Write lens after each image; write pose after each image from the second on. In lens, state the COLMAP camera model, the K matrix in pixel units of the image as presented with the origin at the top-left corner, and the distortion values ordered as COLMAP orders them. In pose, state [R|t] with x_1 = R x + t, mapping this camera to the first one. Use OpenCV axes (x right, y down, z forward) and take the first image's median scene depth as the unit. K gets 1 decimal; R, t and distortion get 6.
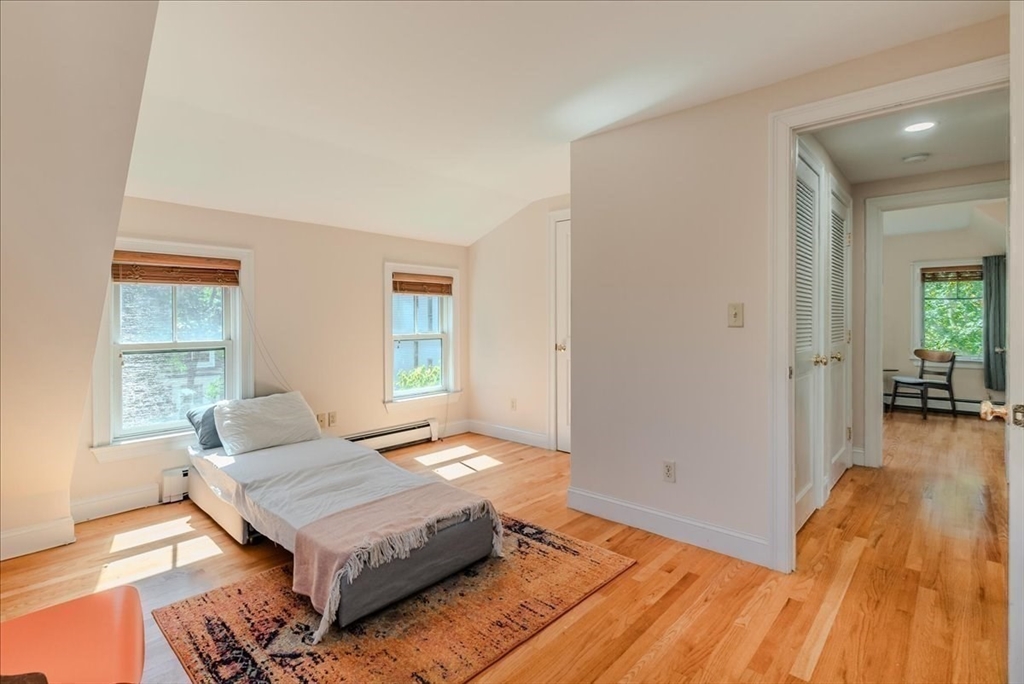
lens RADIAL K [[502.1, 0, 510.3], [0, 502.1, 324.3], [0, 0, 1]] dist [0.001158, 0.000020]
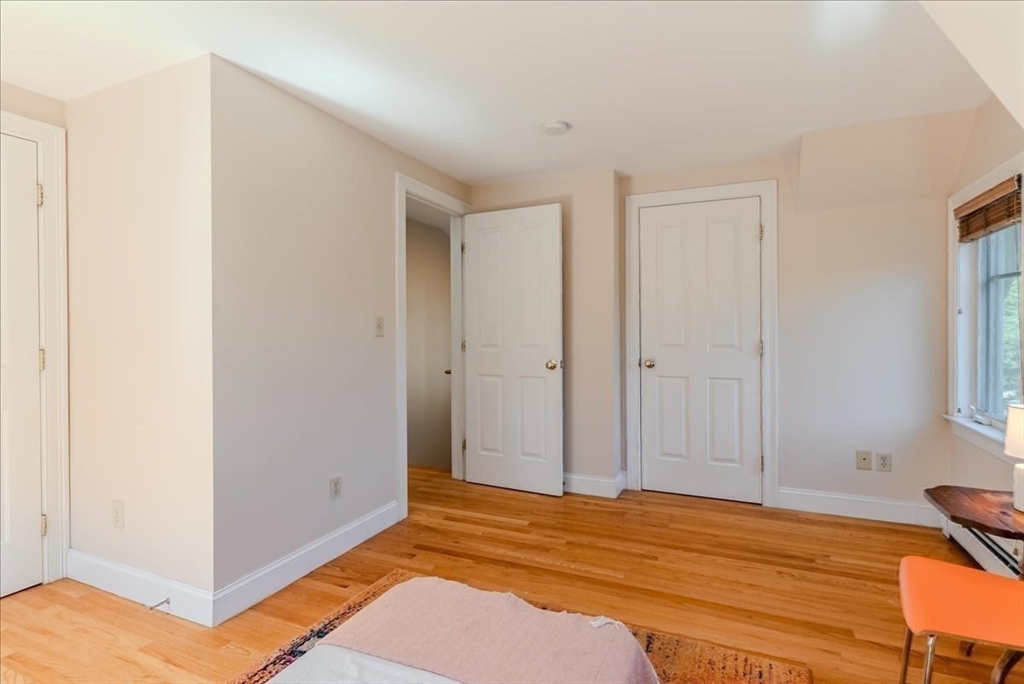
lens RADIAL K [[502.1, 0, 510.3], [0, 502.1, 324.3], [0, 0, 1]] dist [0.001158, 0.000020]
pose [[-0.296723, 0.004811, 0.954951, -0.805357], [0.010134, 0.999947, -0.001888, -0.013748], [-0.954910, 0.009117, -0.296756, 1.114266]]
